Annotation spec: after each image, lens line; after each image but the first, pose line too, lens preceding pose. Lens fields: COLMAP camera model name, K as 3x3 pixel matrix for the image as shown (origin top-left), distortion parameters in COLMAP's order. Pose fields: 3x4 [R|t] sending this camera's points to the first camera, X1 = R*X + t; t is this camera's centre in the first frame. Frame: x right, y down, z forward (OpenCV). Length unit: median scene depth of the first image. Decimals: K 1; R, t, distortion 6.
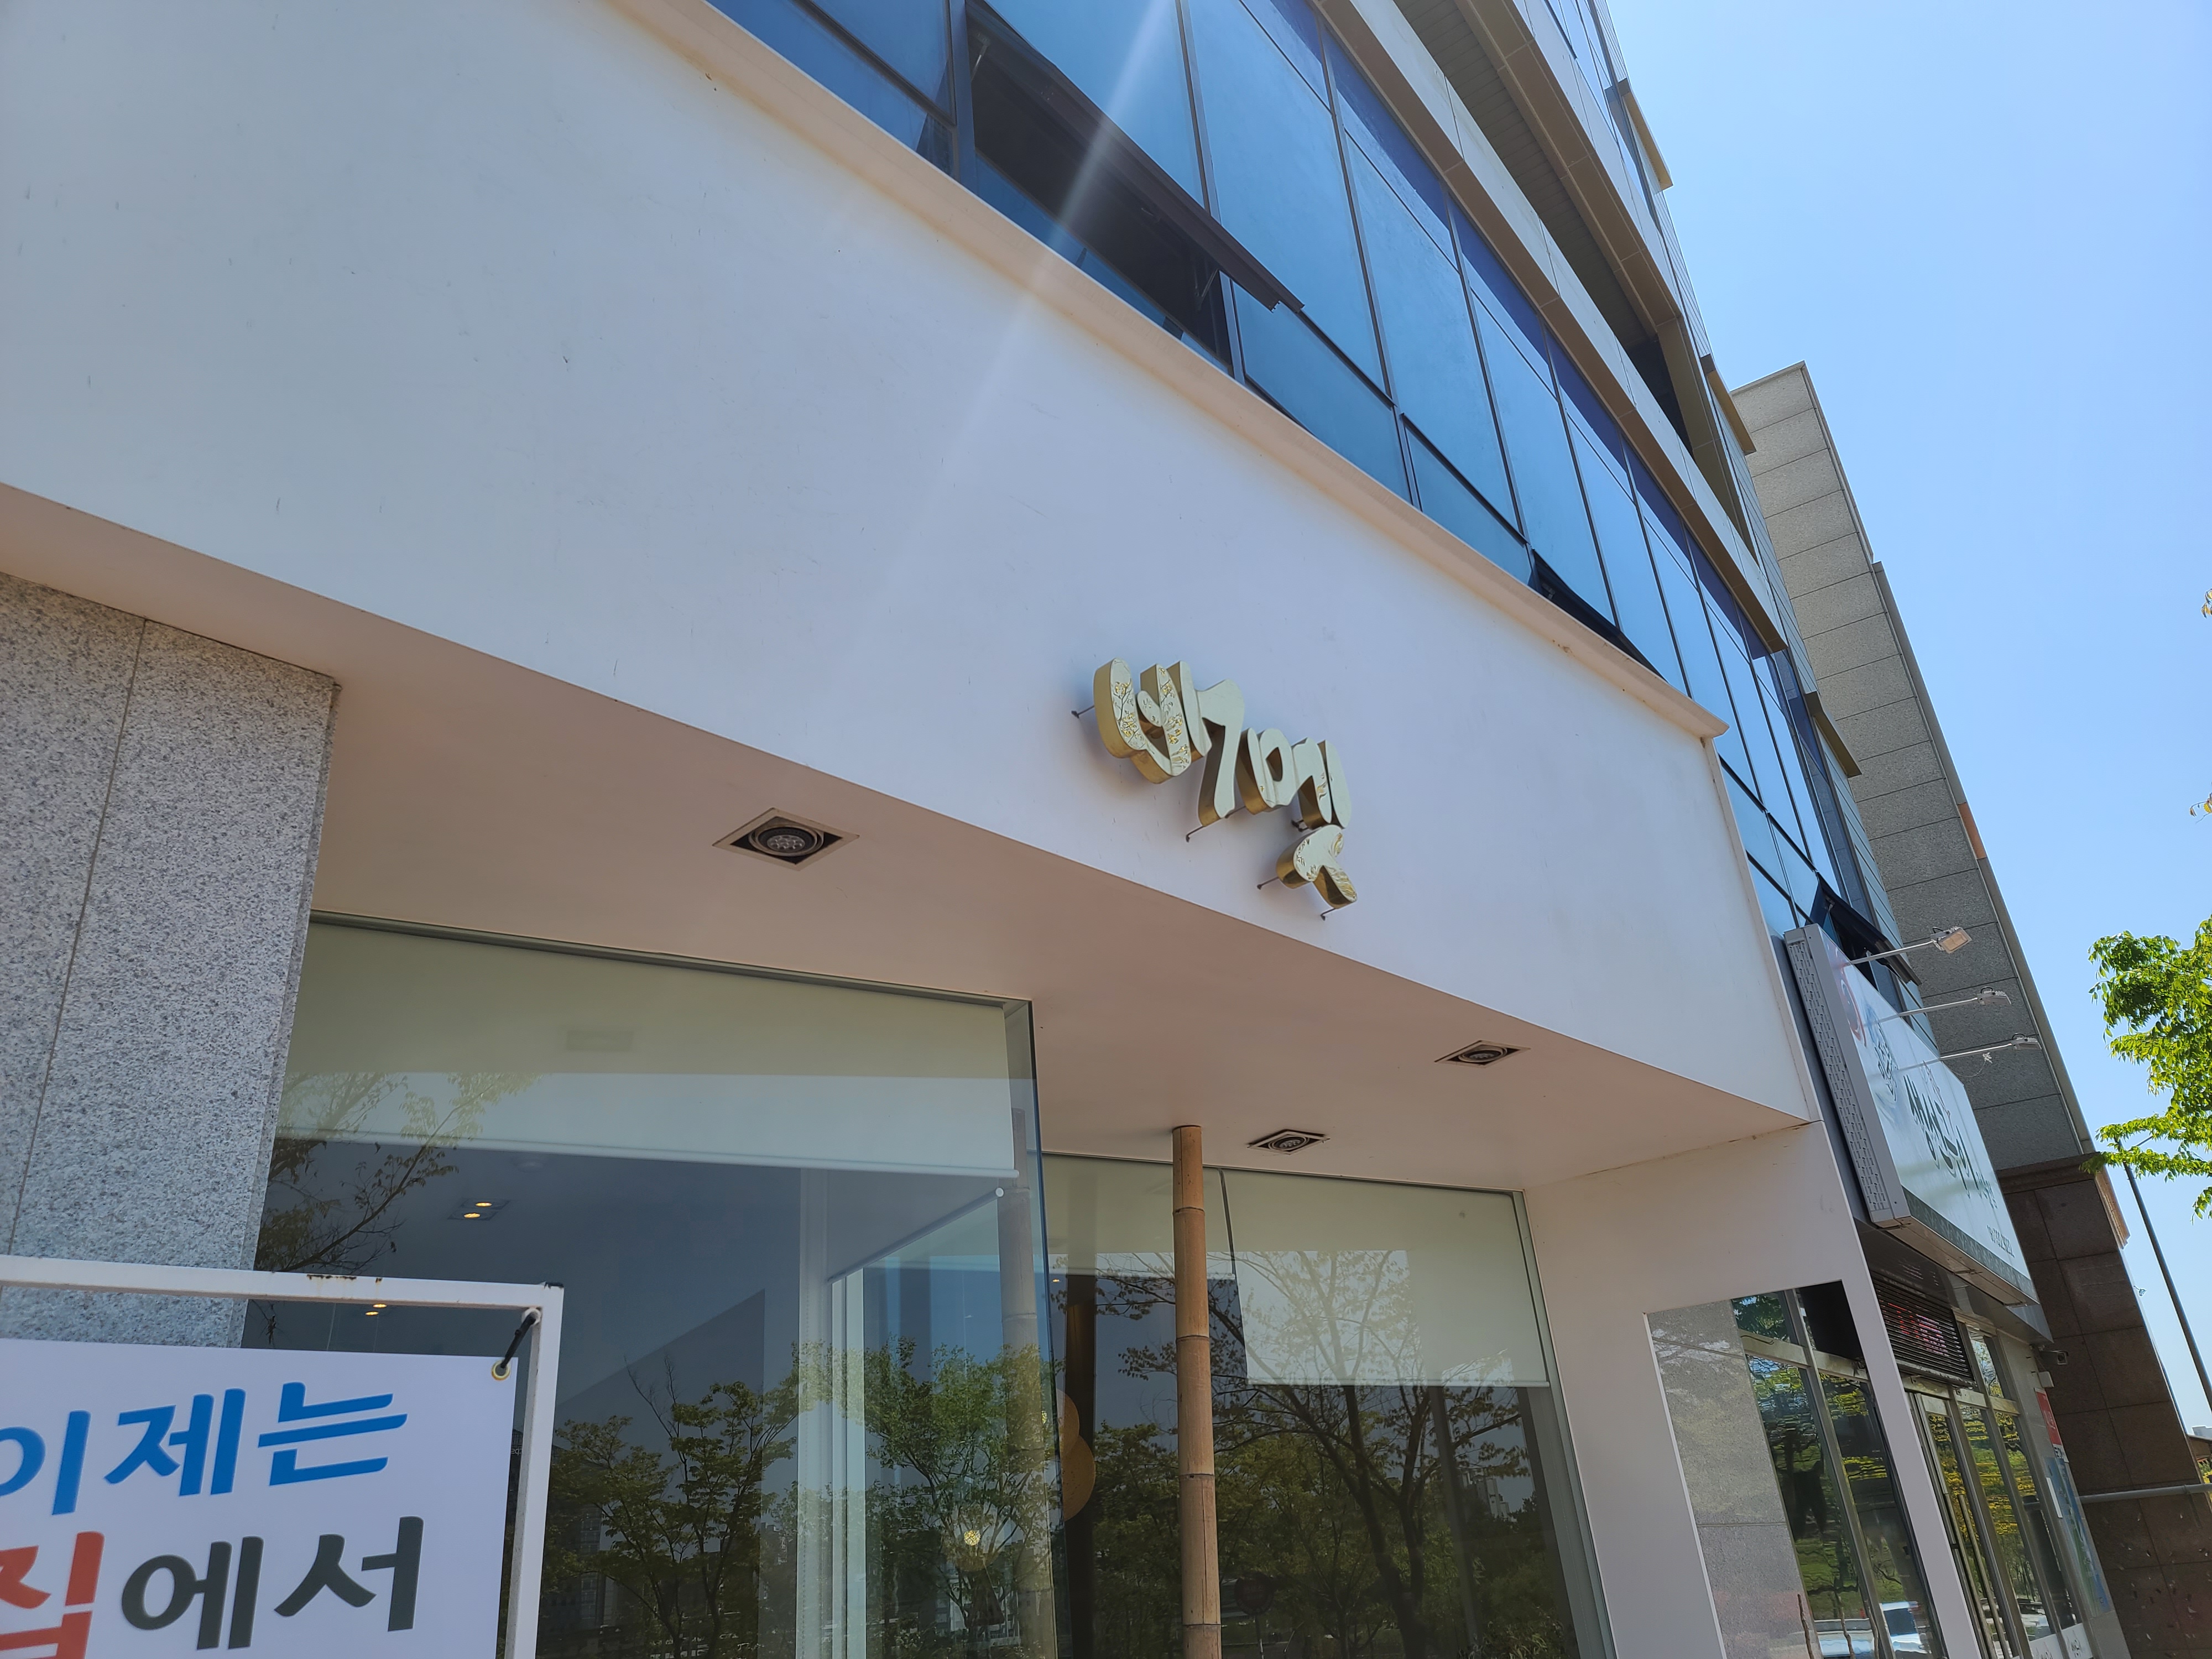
lens RADIAL K [[1639.5, 0, 1102.3], [0, 1639.5, 832.3], [0, 0, 1]] dist [0.031692, -0.023347]
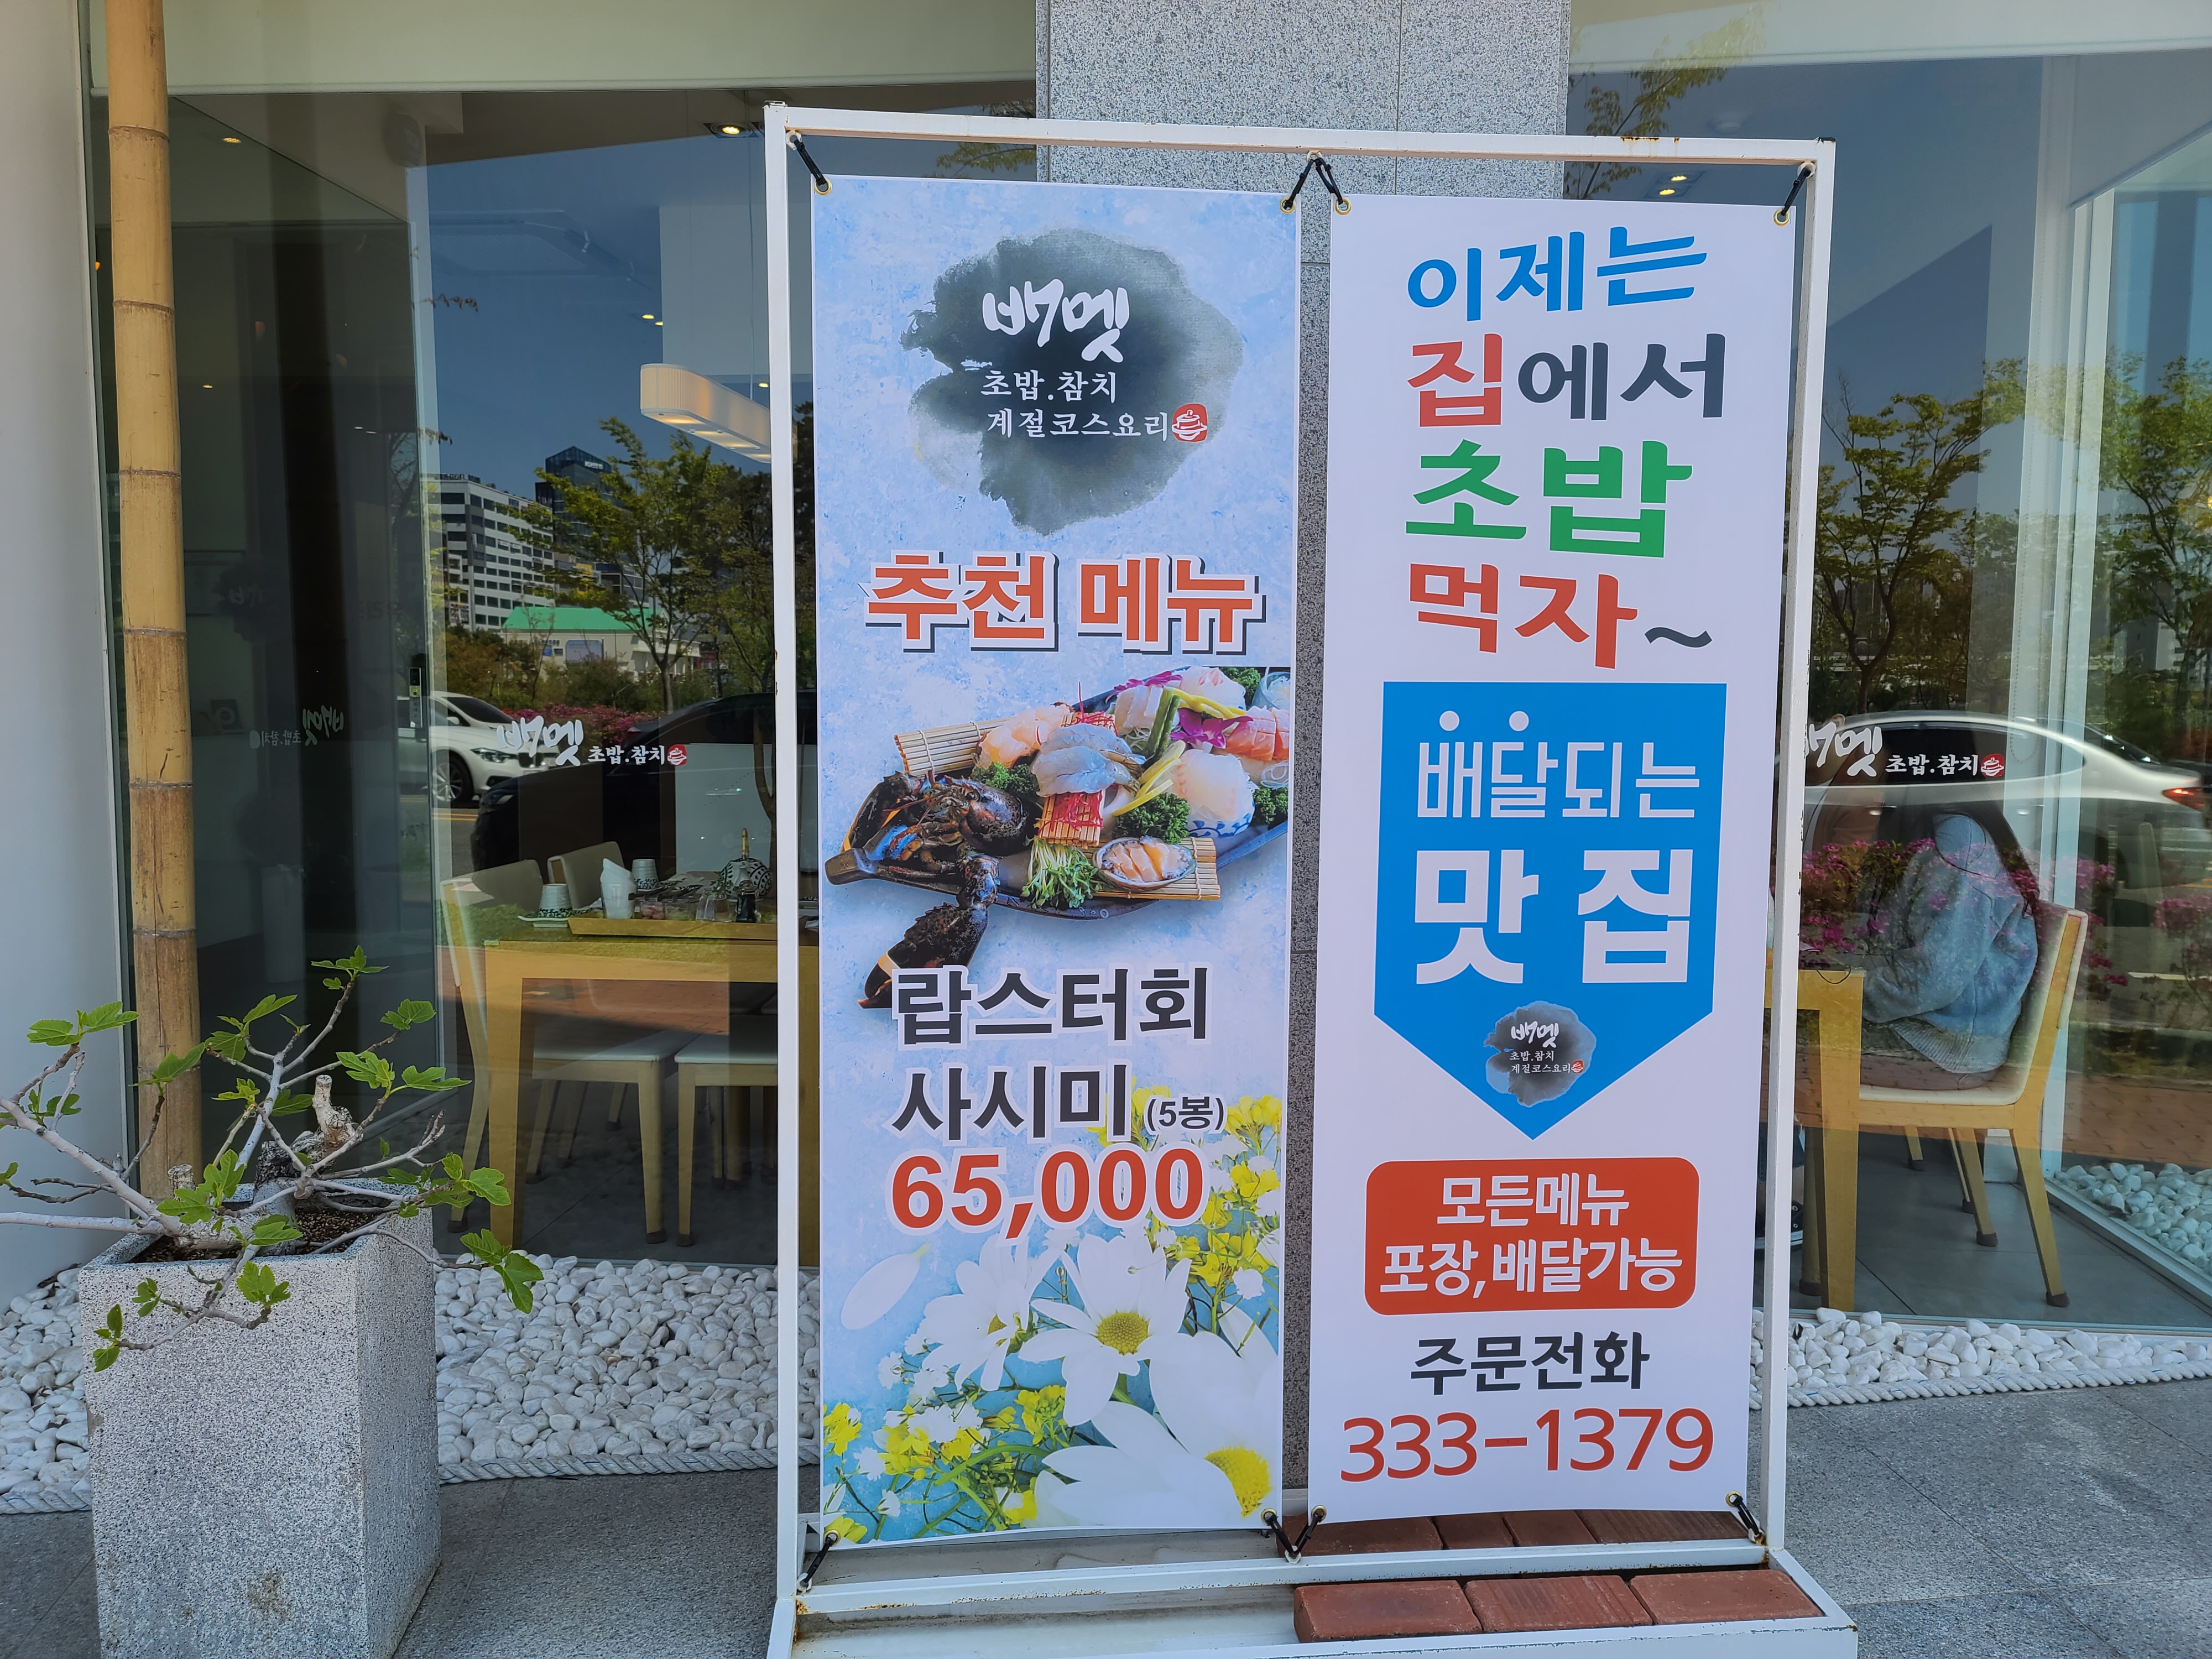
lens RADIAL K [[1639.5, 0, 1098.5], [0, 1639.5, 822.3], [0, 0, 1]] dist [0.031692, -0.023347]
pose [[0.792962, 0.133594, -0.594444, -0.001050], [0.207641, 0.858001, 0.469809, 0.047619], [0.572797, -0.495972, 0.652622, -0.232505]]
